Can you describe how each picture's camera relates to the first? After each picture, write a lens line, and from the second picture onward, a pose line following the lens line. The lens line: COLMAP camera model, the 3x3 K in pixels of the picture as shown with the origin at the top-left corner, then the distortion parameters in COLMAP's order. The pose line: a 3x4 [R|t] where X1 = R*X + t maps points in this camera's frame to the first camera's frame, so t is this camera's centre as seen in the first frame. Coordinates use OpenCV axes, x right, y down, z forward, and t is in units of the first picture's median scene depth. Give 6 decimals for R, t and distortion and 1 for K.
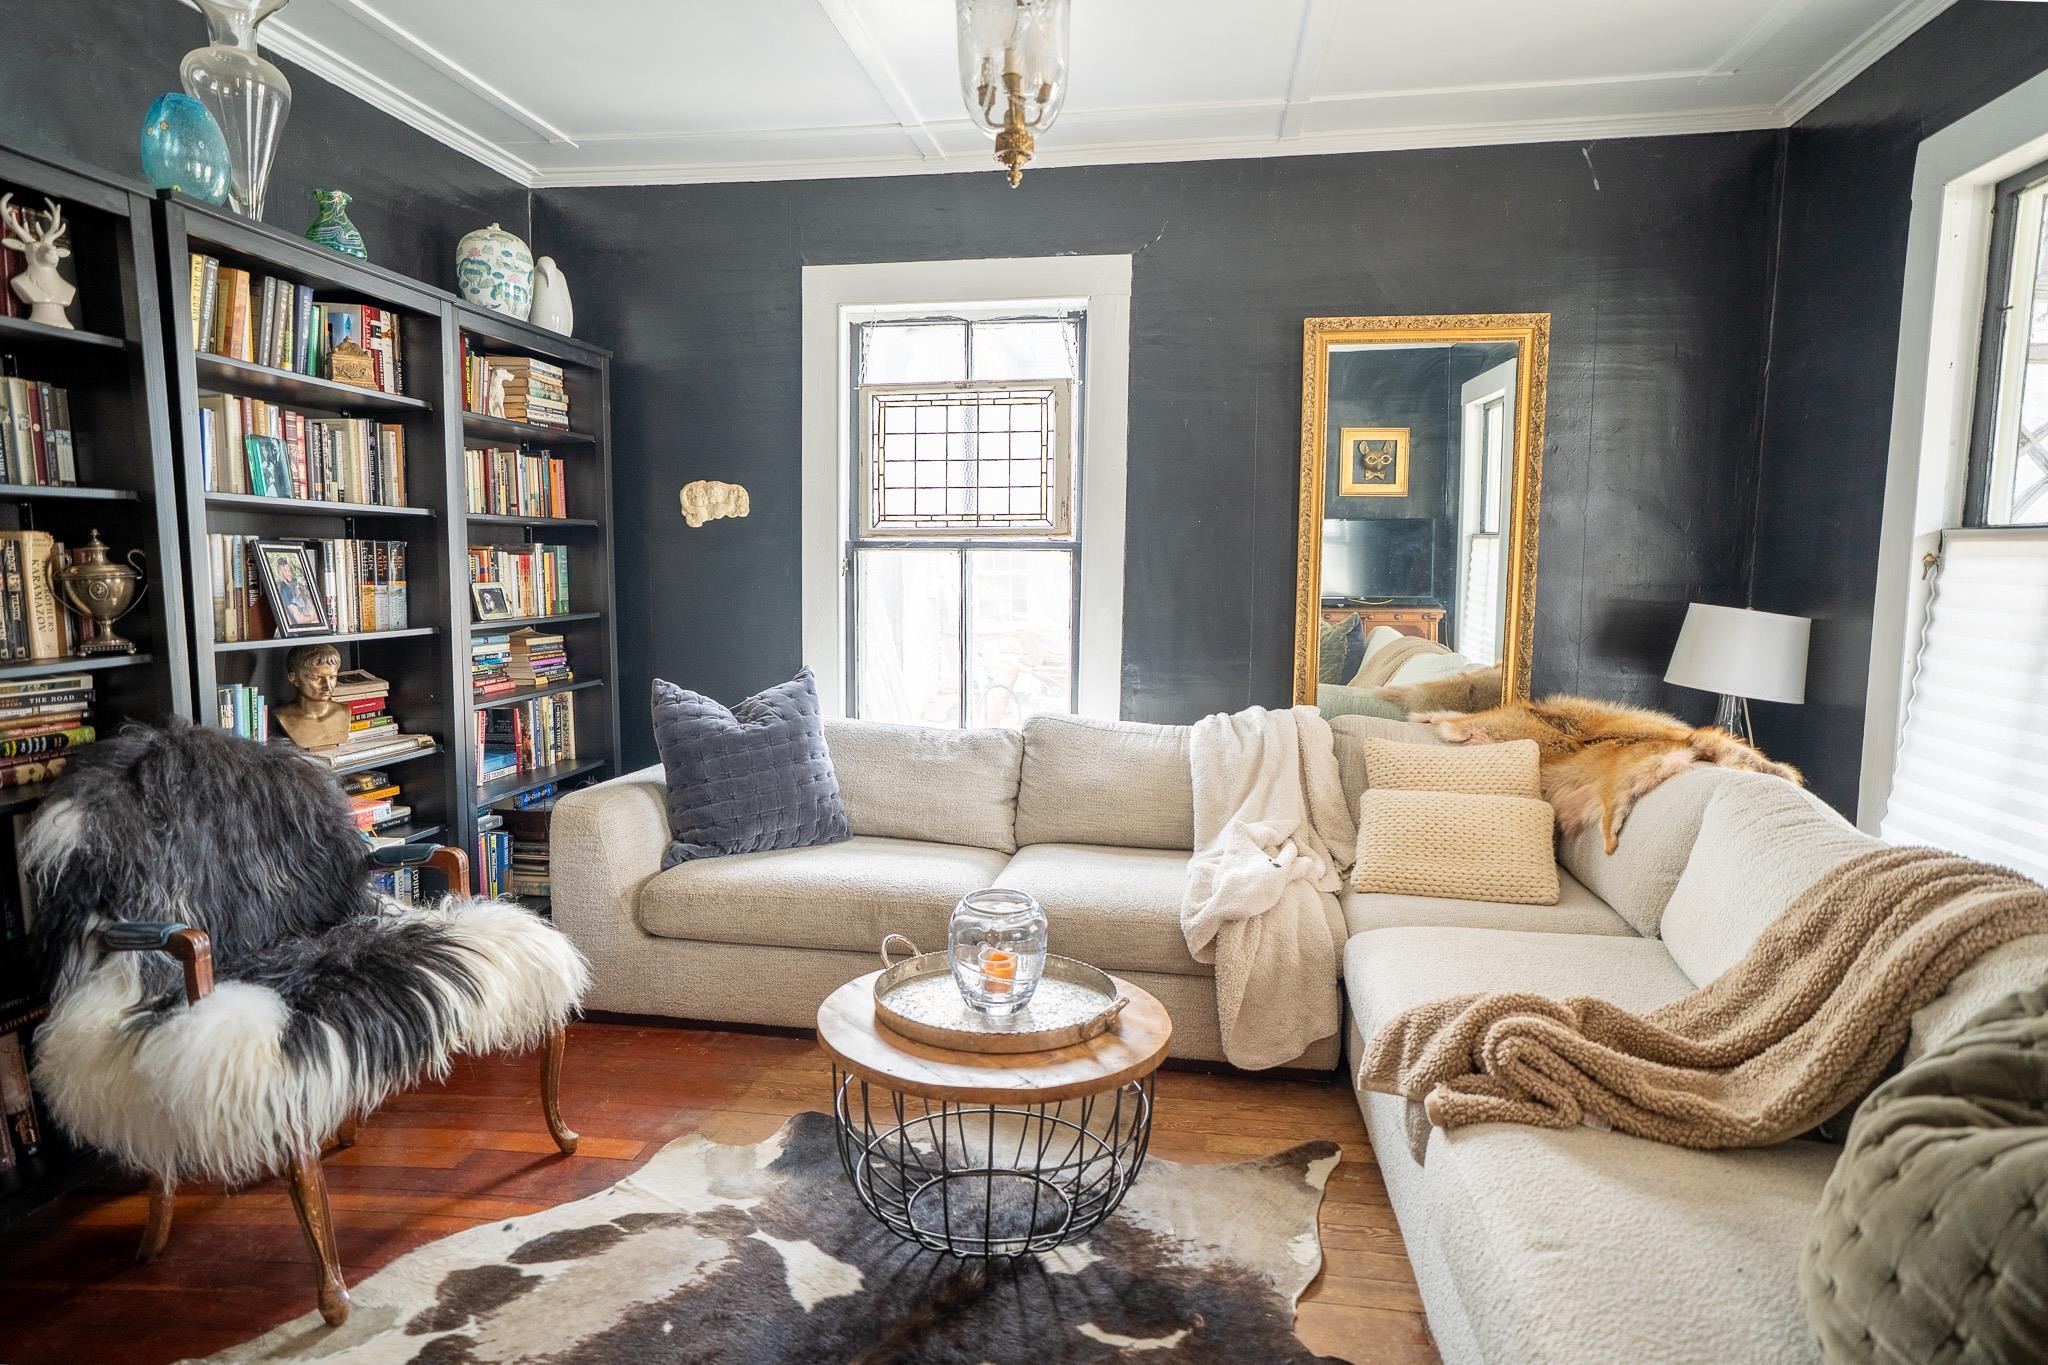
lens RADIAL K [[1149.4, 0, 956.6], [0, 1149.4, 694.9], [0, 0, 1]] dist [-0.016460, 0.024648]
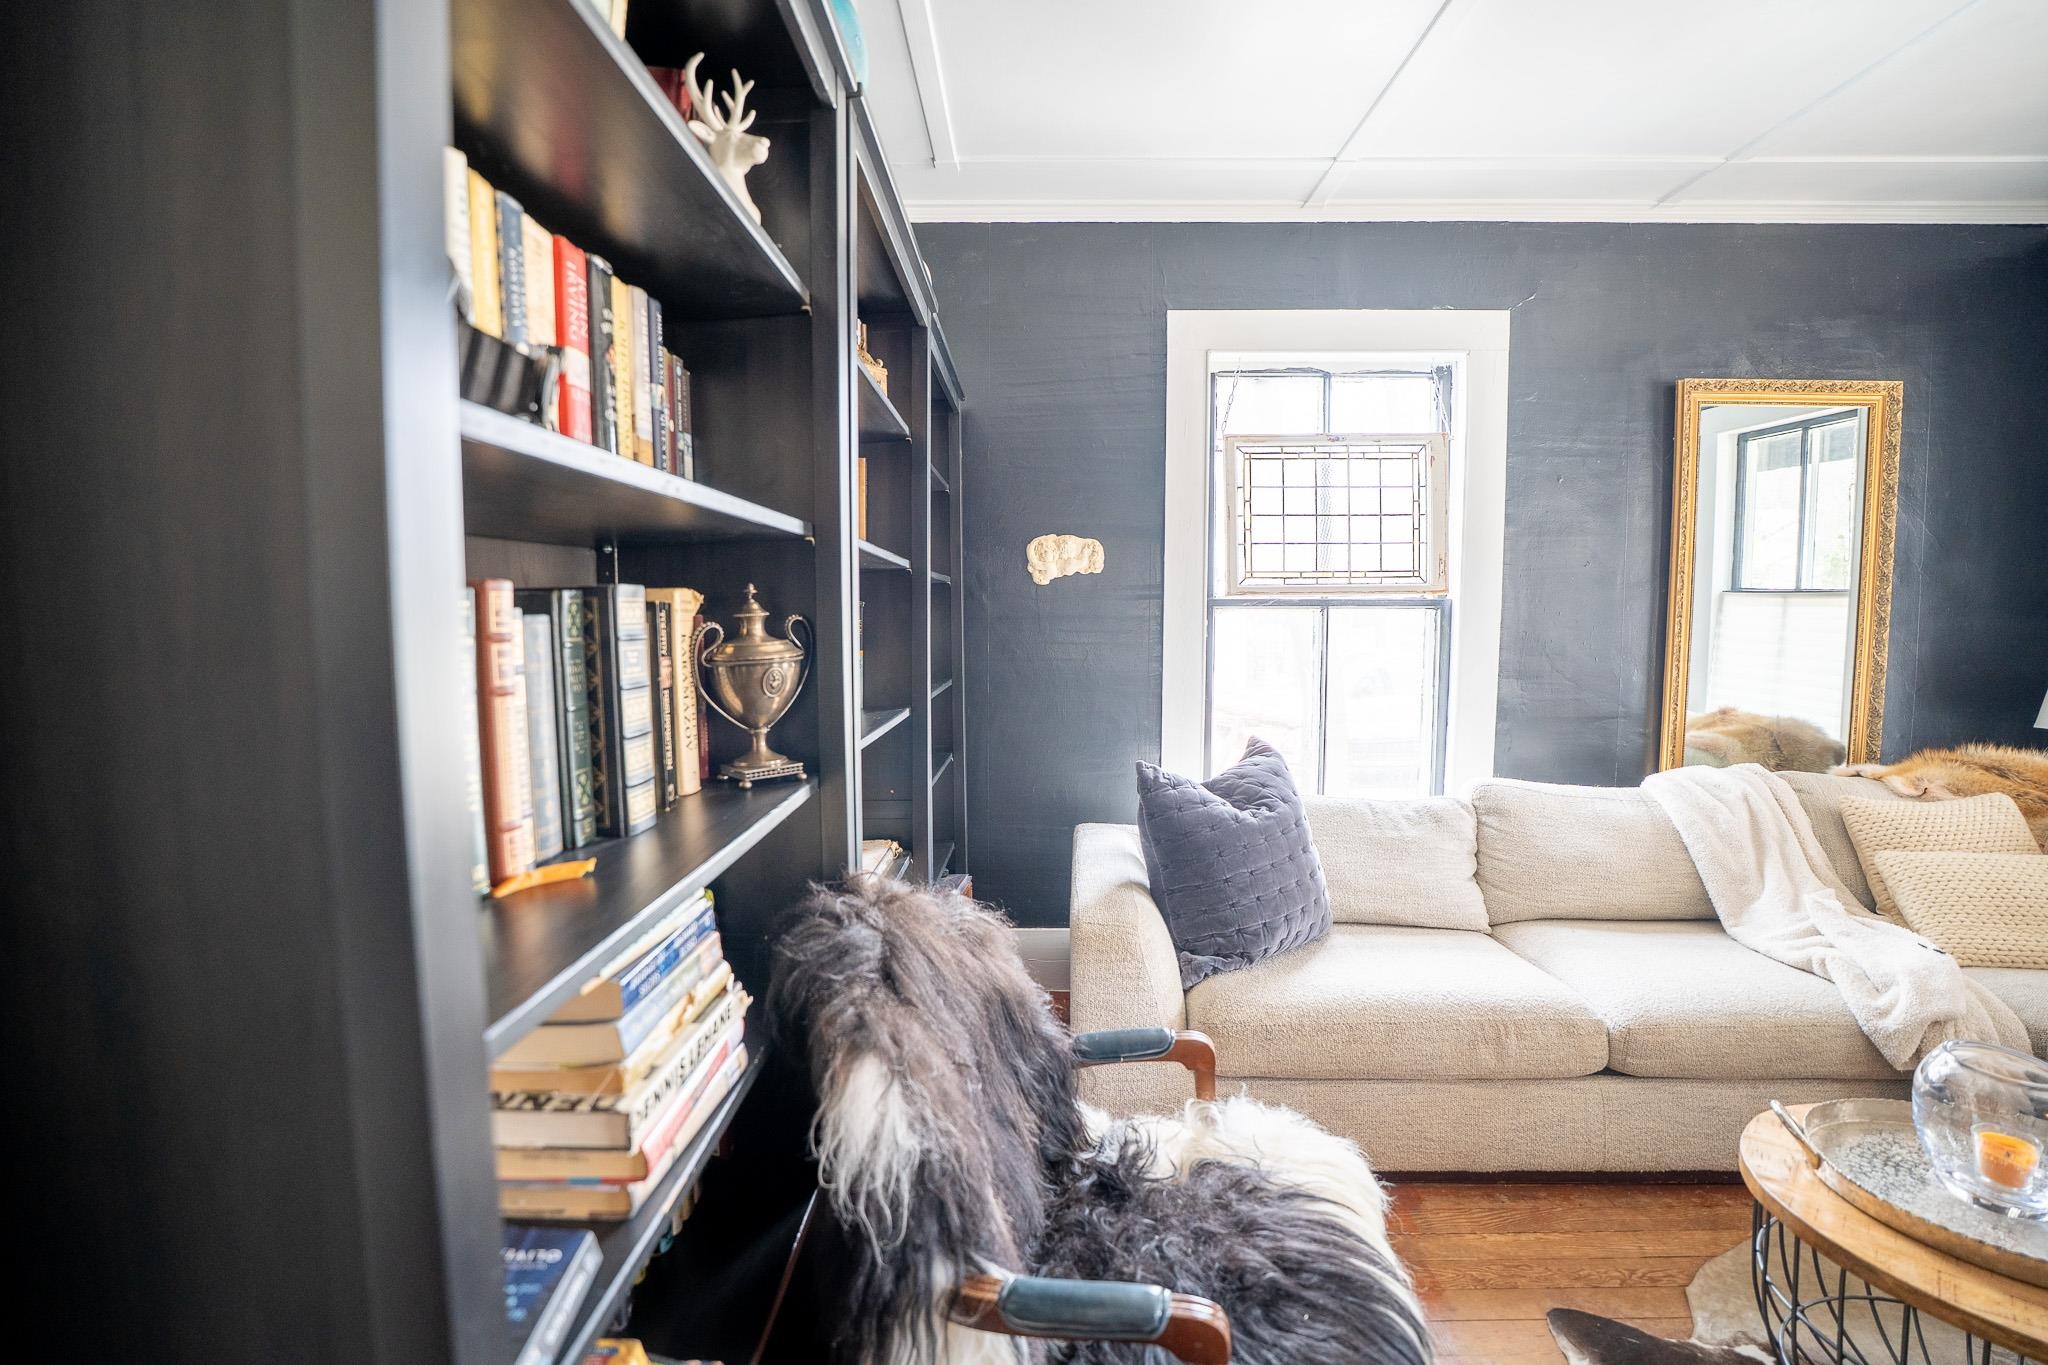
lens RADIAL K [[979.1, 0, 995.9], [0, 979.1, 681.8], [0, 0, 1]] dist [-0.063793, 0.017716]
pose [[0.991956, -0.018619, 0.125202, -0.424483], [0.024868, 0.998512, -0.048532, -0.036503], [-0.124112, 0.051255, 0.990943, 0.269283]]
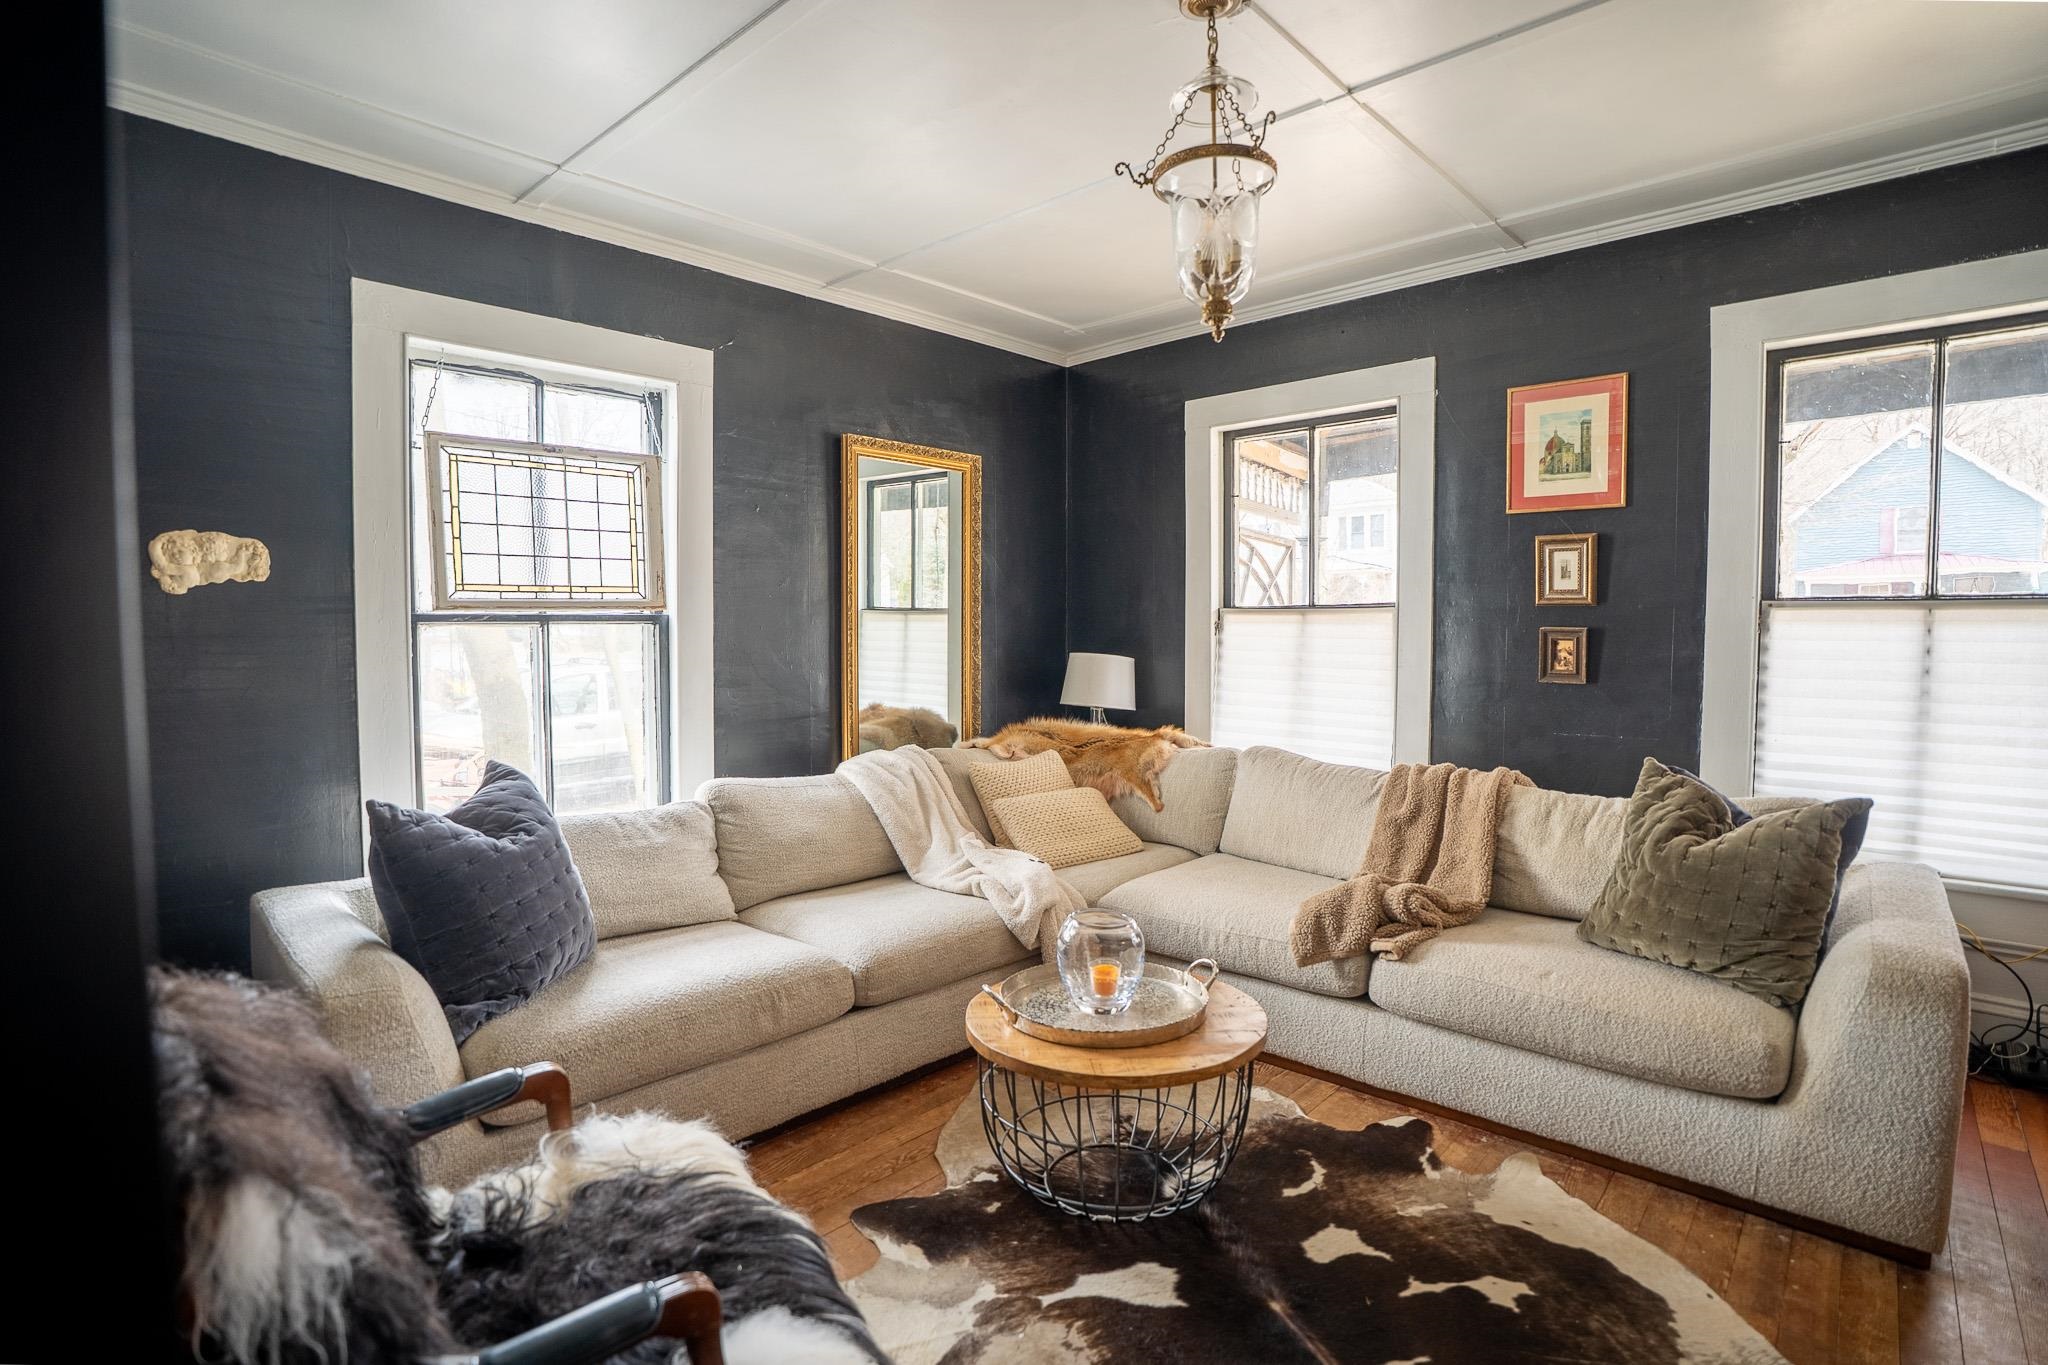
lens RADIAL K [[979.1, 0, 1045.9], [0, 979.1, 683.7], [0, 0, 1]] dist [-0.063793, 0.017716]
pose [[0.558037, -0.057072, 0.827851, -0.476586], [0.107811, 0.994163, -0.004136, -0.035488], [-0.822783, 0.091560, 0.560933, 0.274326]]
